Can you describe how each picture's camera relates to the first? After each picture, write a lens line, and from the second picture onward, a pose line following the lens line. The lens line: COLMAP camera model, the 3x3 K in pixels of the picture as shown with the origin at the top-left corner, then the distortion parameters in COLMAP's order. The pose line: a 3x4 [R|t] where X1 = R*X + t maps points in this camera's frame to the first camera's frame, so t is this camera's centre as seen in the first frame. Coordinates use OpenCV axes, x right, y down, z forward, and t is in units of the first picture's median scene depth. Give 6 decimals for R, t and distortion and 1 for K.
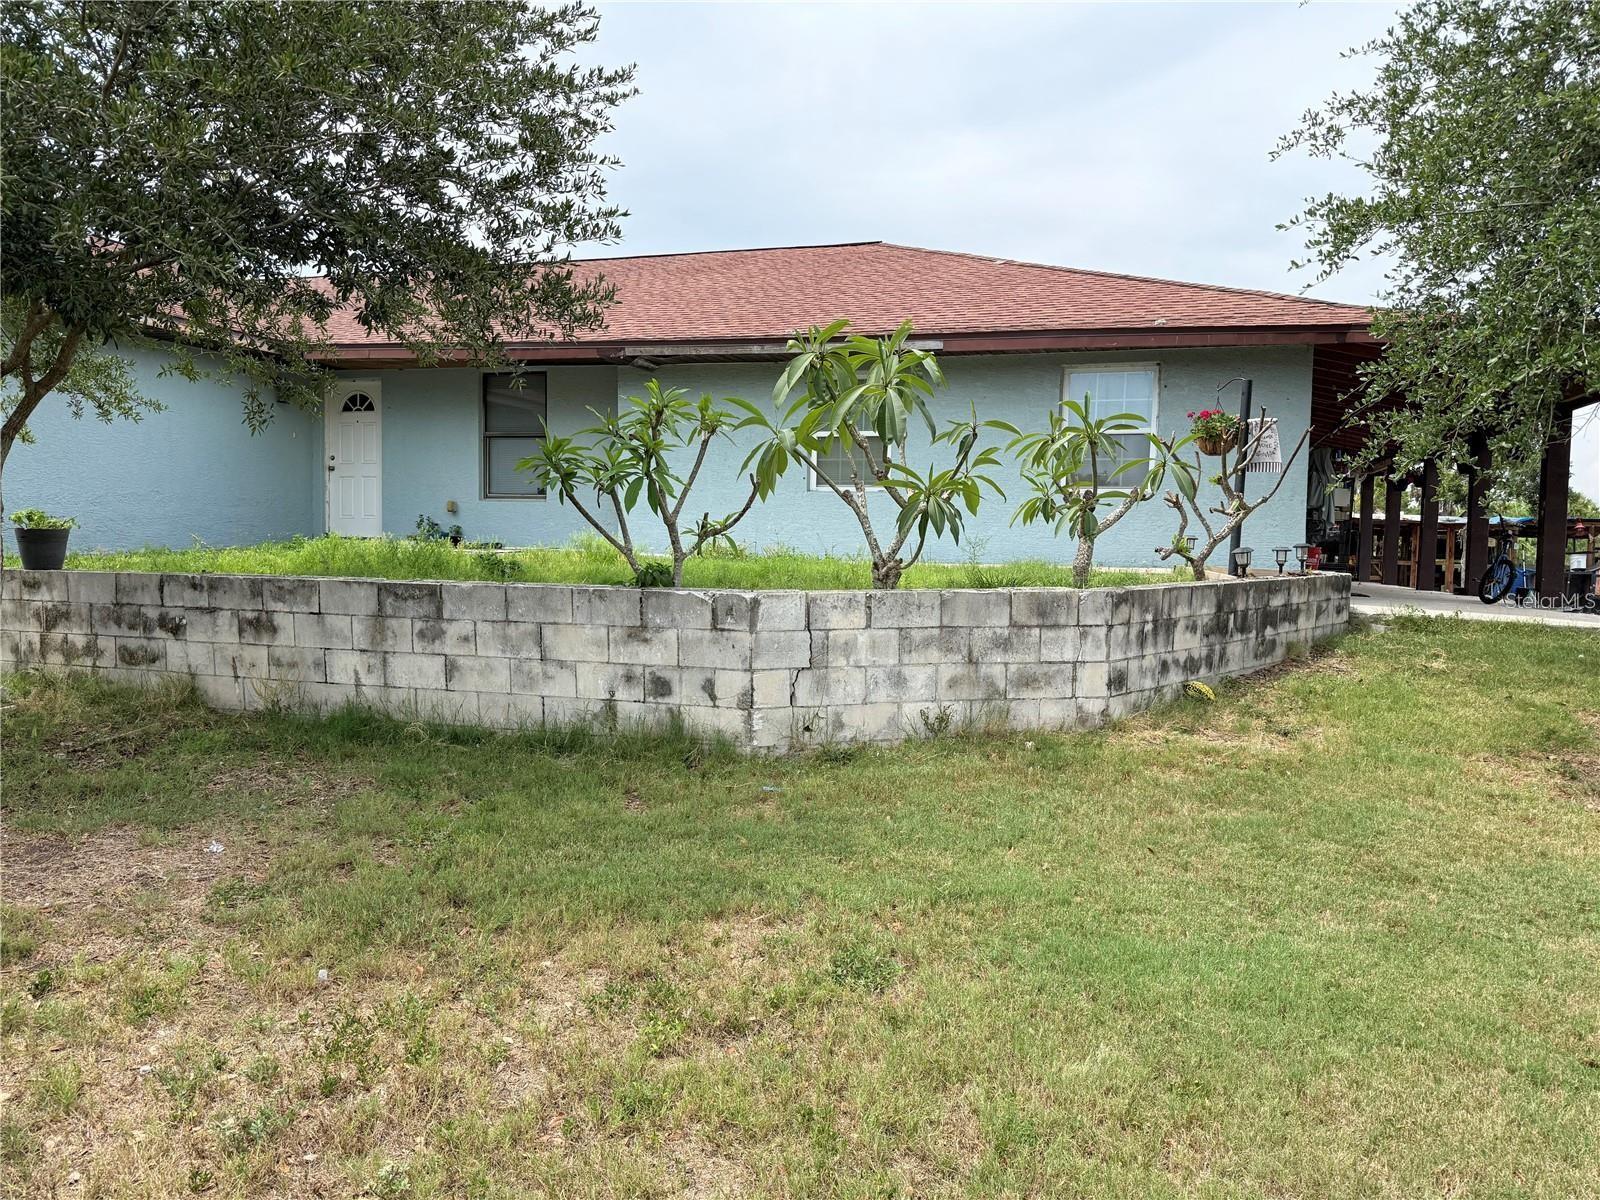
lens RADIAL K [[1162.4, 0, 800.0], [0, 1162.4, 600.0], [0, 0, 1]] dist [0.002245, -0.000249]
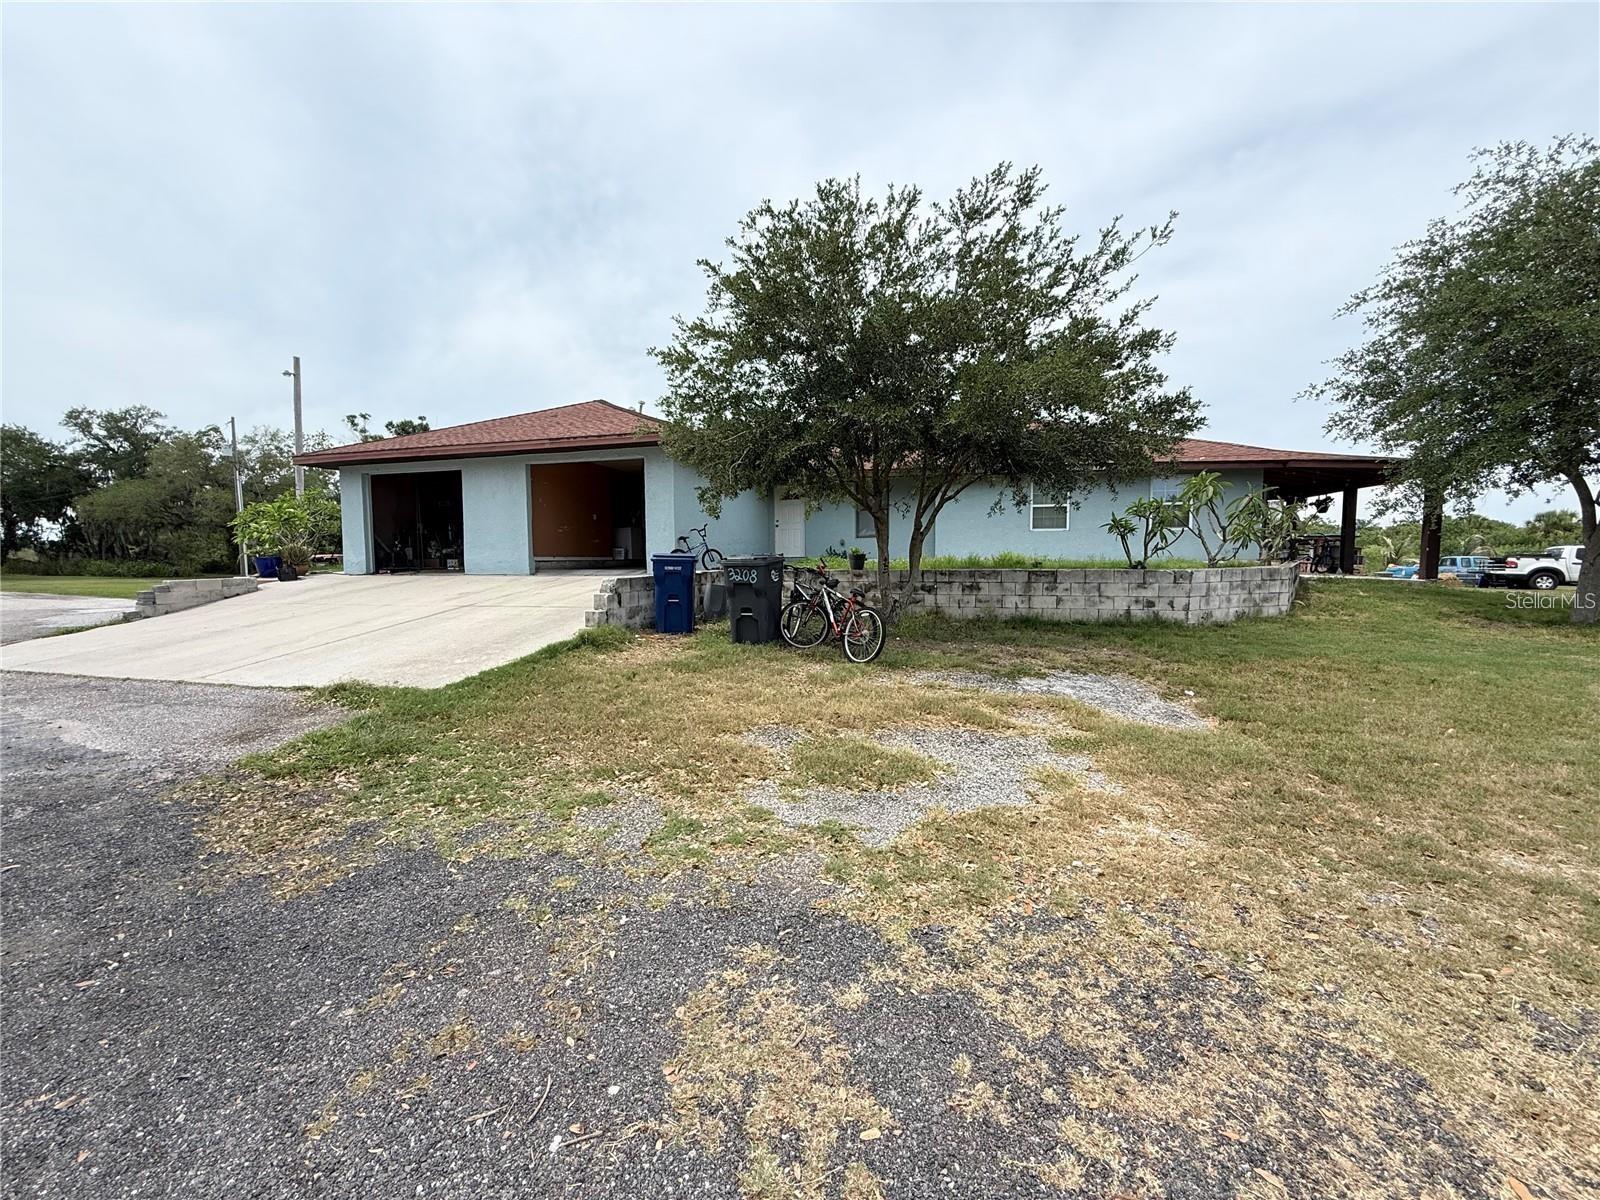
lens RADIAL K [[636.6, 0, 795.2], [0, 636.6, 597.8], [0, 0, 1]] dist [0.000842, 0.000705]
pose [[0.999201, -0.024079, 0.031890, -0.994609], [0.023565, 0.999588, 0.016375, 0.012764], [-0.032271, -0.015611, 0.999357, -0.508715]]
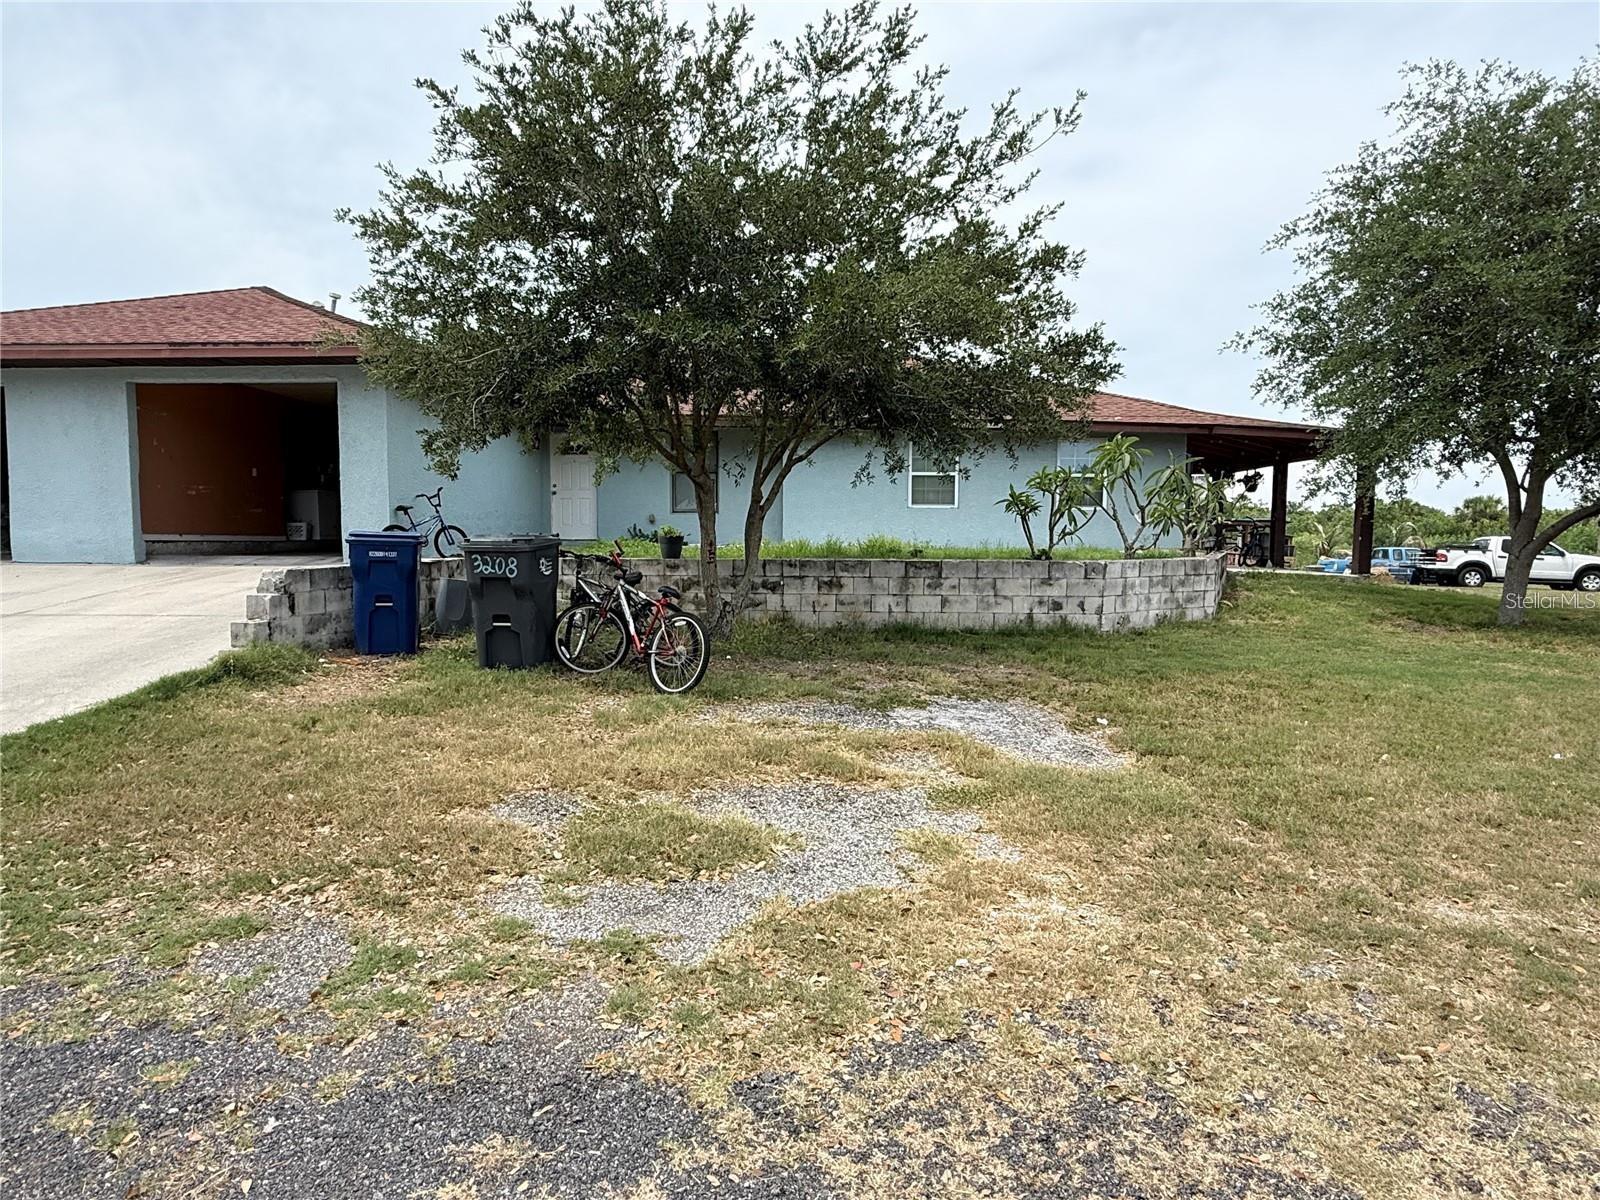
lens RADIAL K [[887.6, 0, 800.0], [0, 887.6, 600.0], [0, 0, 1]] dist [0.000324, 0.001016]
pose [[0.967993, -0.028062, 0.249404, -0.955309], [0.022995, 0.999466, 0.023208, 0.013410], [-0.249922, -0.016730, 0.968121, -0.465559]]
